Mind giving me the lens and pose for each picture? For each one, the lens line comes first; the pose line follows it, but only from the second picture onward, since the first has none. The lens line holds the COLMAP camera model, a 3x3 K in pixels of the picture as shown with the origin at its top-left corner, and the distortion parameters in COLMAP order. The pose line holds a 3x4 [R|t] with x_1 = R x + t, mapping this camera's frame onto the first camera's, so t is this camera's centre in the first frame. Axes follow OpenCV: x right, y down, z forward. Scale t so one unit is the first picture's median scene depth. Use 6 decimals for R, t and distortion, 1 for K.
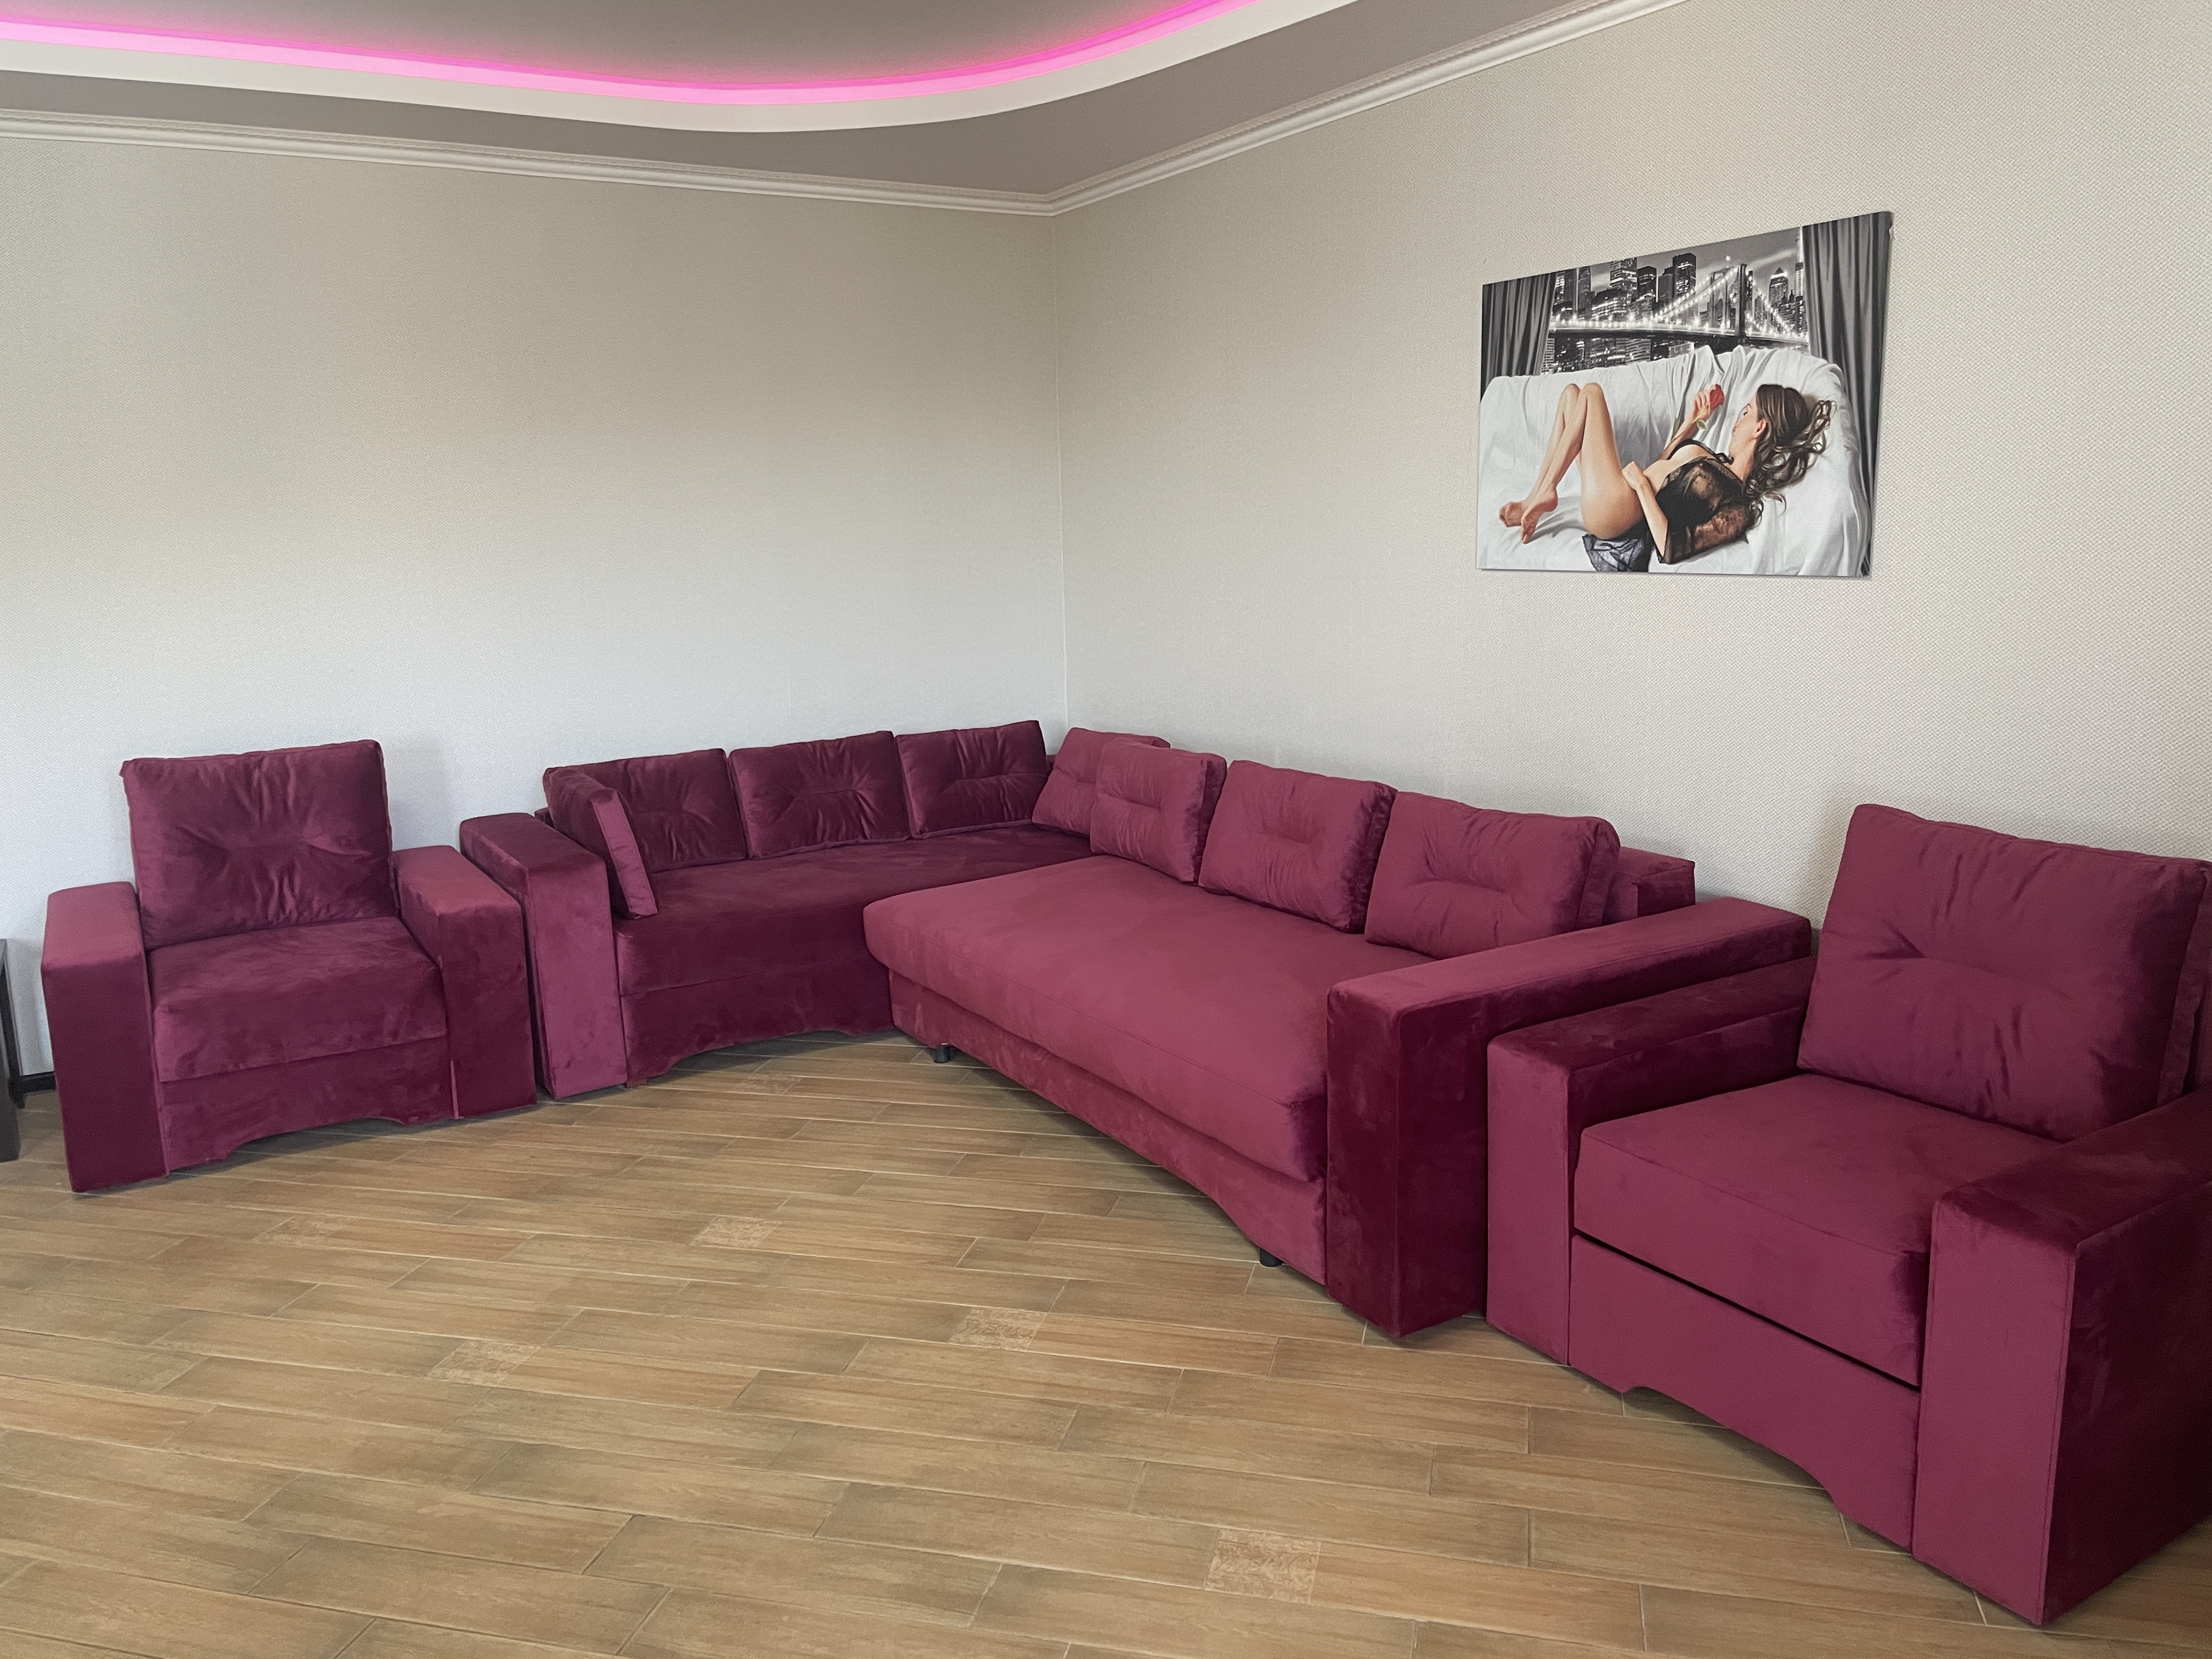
lens RADIAL K [[1656.4, 0, 1116.4], [0, 1656.4, 824.4], [0, 0, 1]] dist [0.040297, -0.044704]
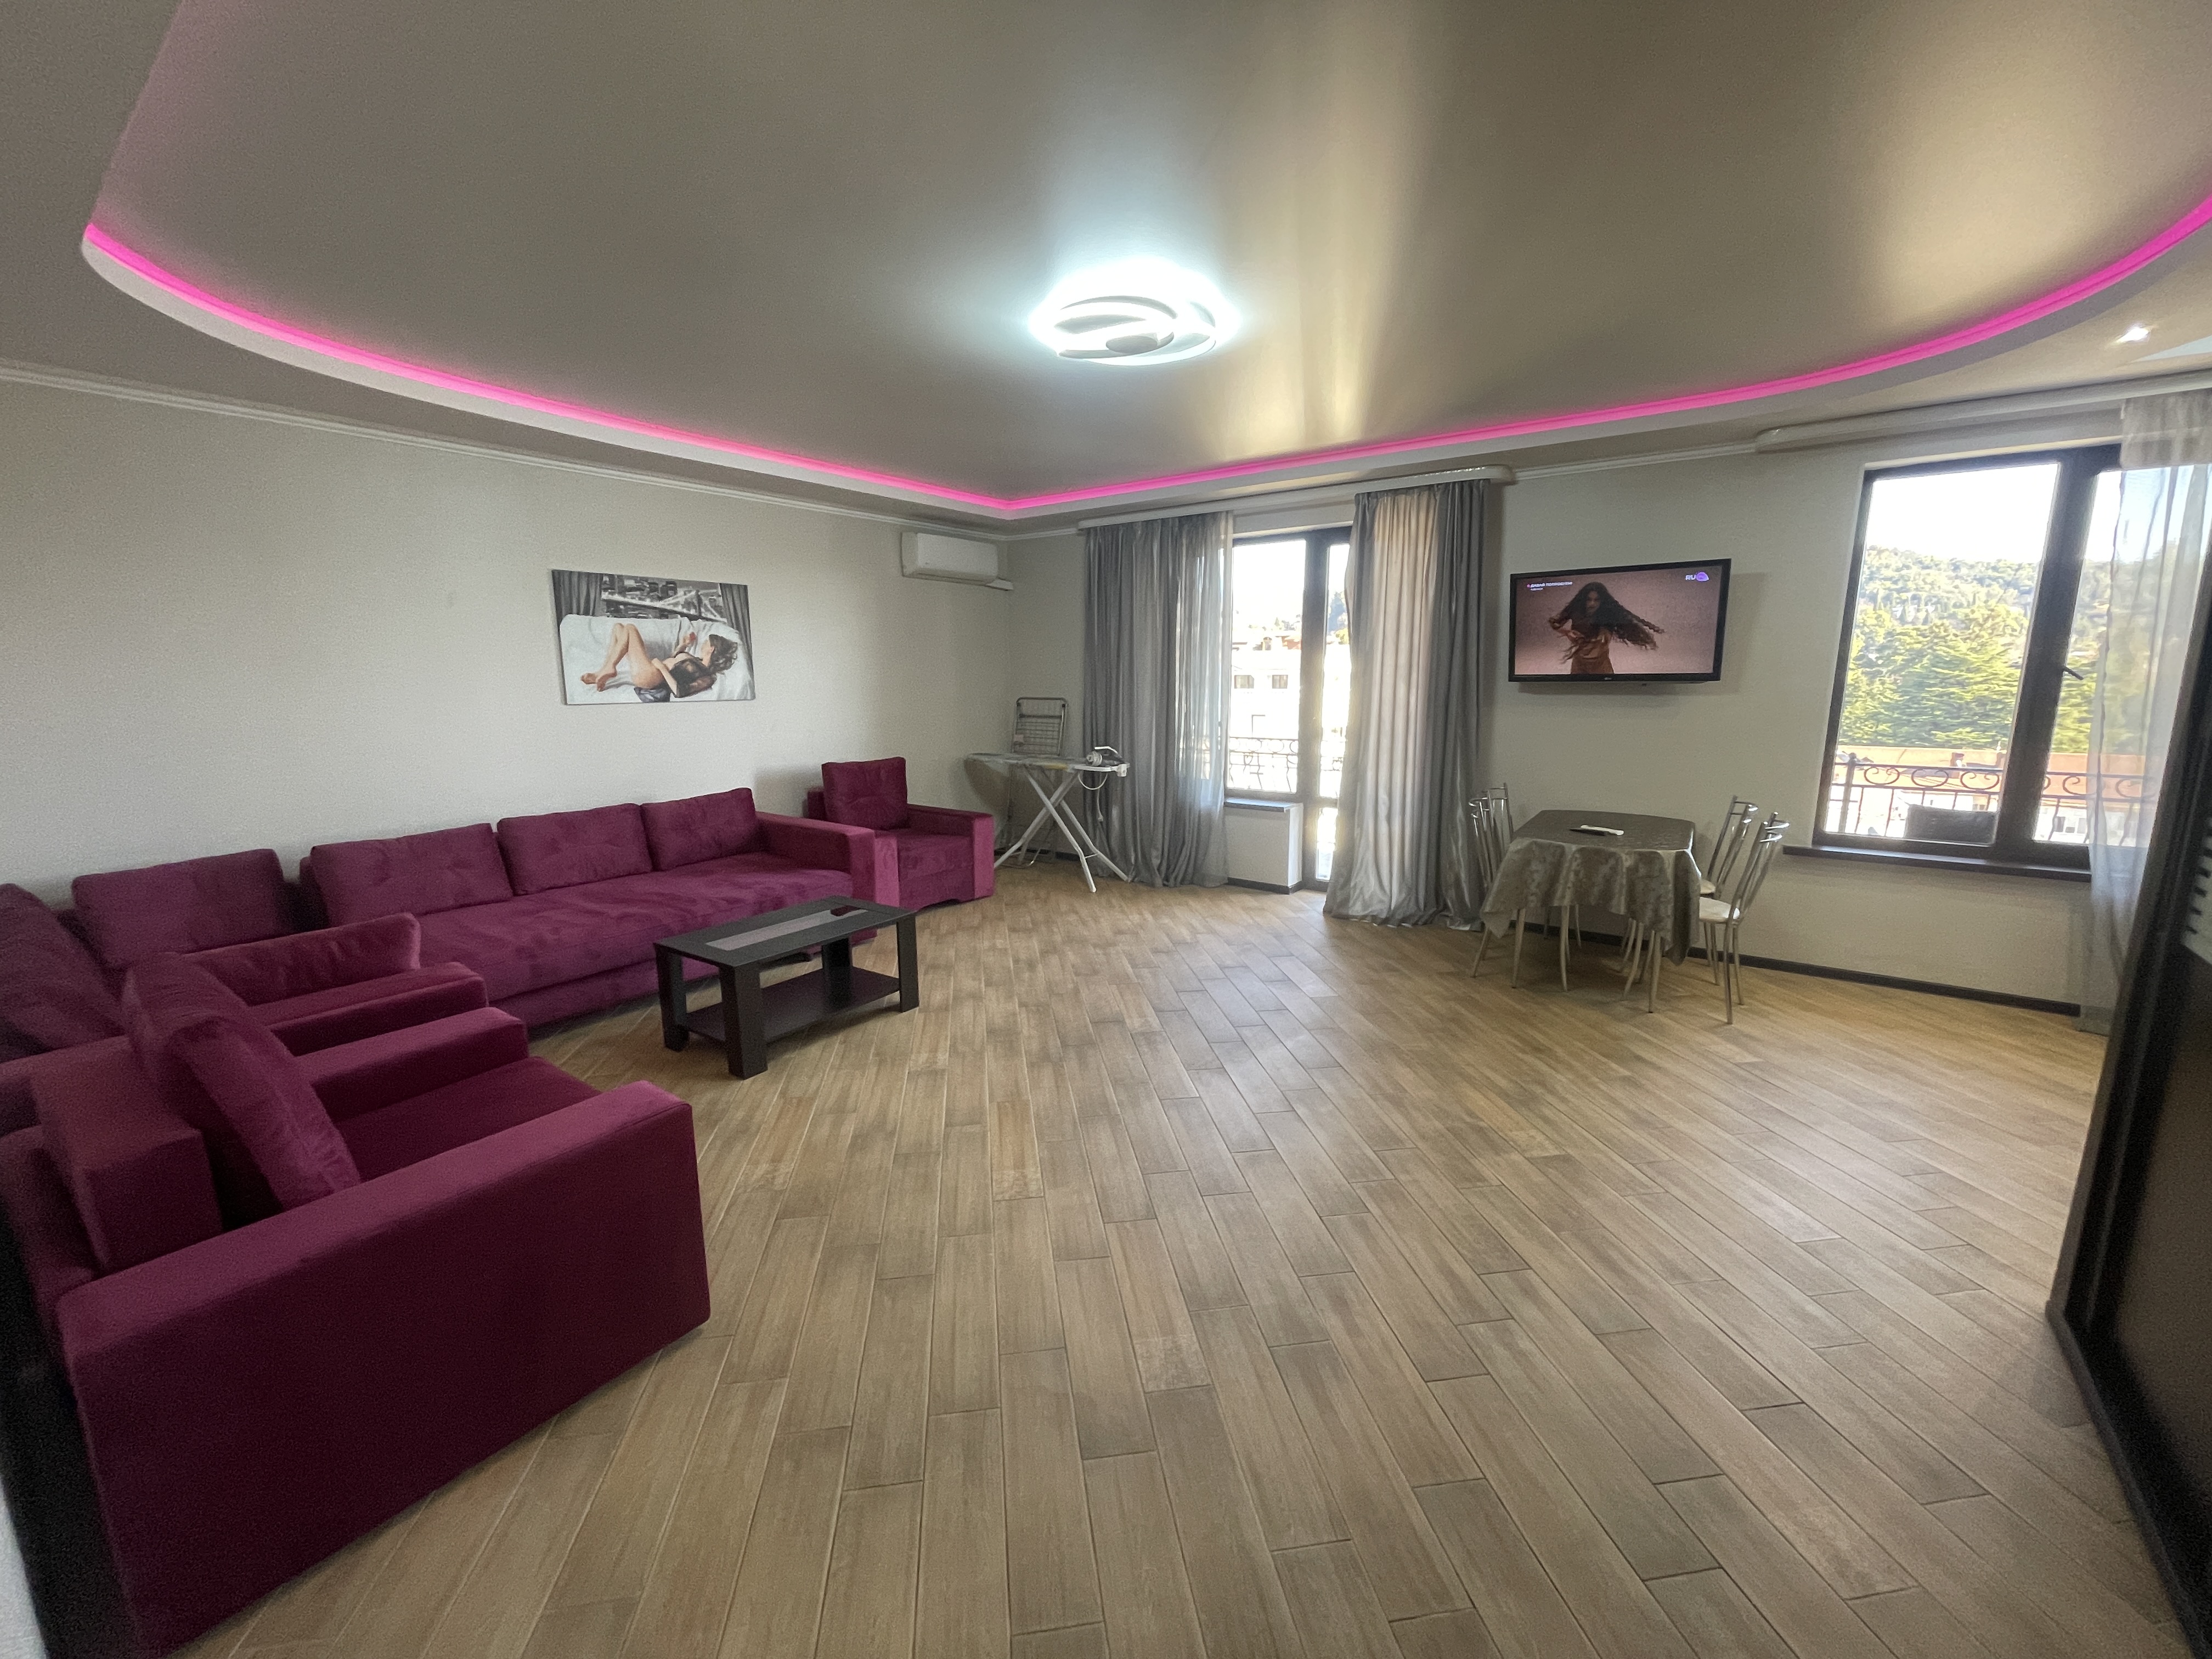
lens RADIAL K [[897.0, 0, 1096.0], [0, 897.0, 820.8], [0, 0, 1]] dist [-0.003103, -0.000064]
pose [[-0.369620, -0.120545, 0.921330, -1.218591], [0.191158, 0.960474, 0.202356, -0.131771], [-0.909307, 0.250914, -0.331968, 0.922093]]
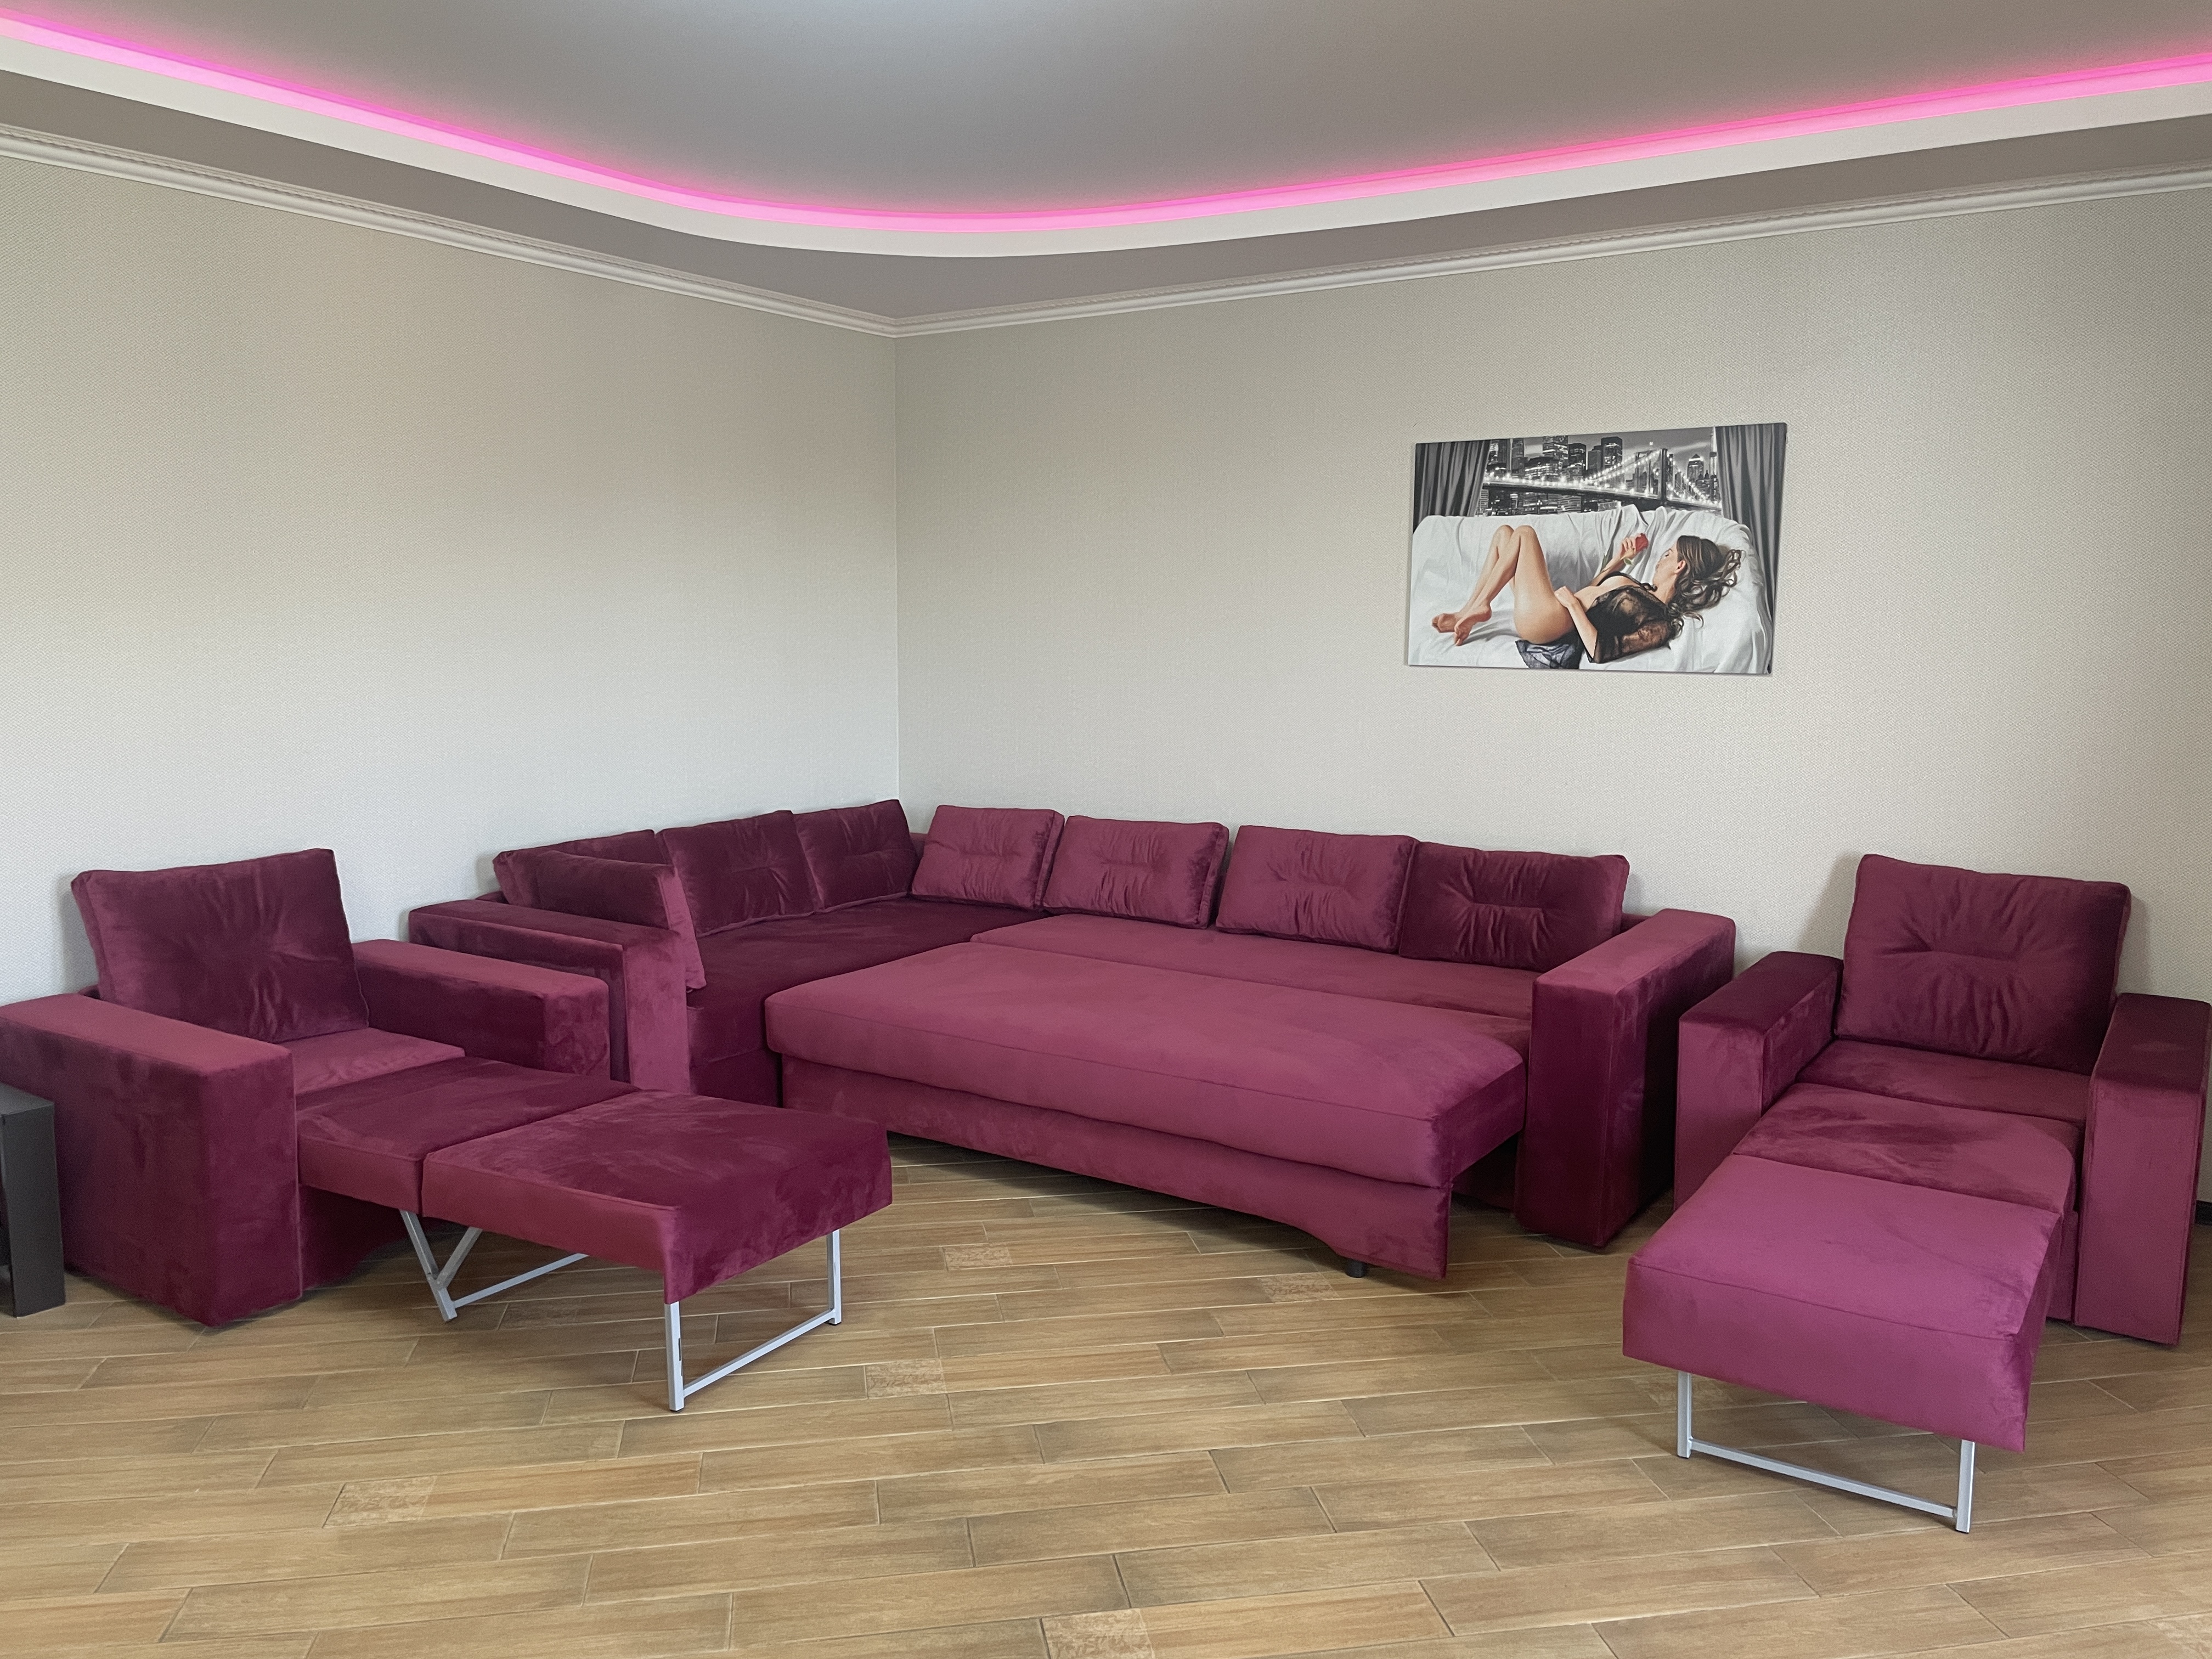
lens RADIAL K [[1656.4, 0, 1106.2], [0, 1656.4, 825.0], [0, 0, 1]] dist [0.040297, -0.044704]
pose [[0.911484, -0.021793, 0.410759, -0.578834], [0.046713, 0.997620, -0.050727, 0.022135], [-0.408675, 0.065424, 0.910332, -0.044043]]
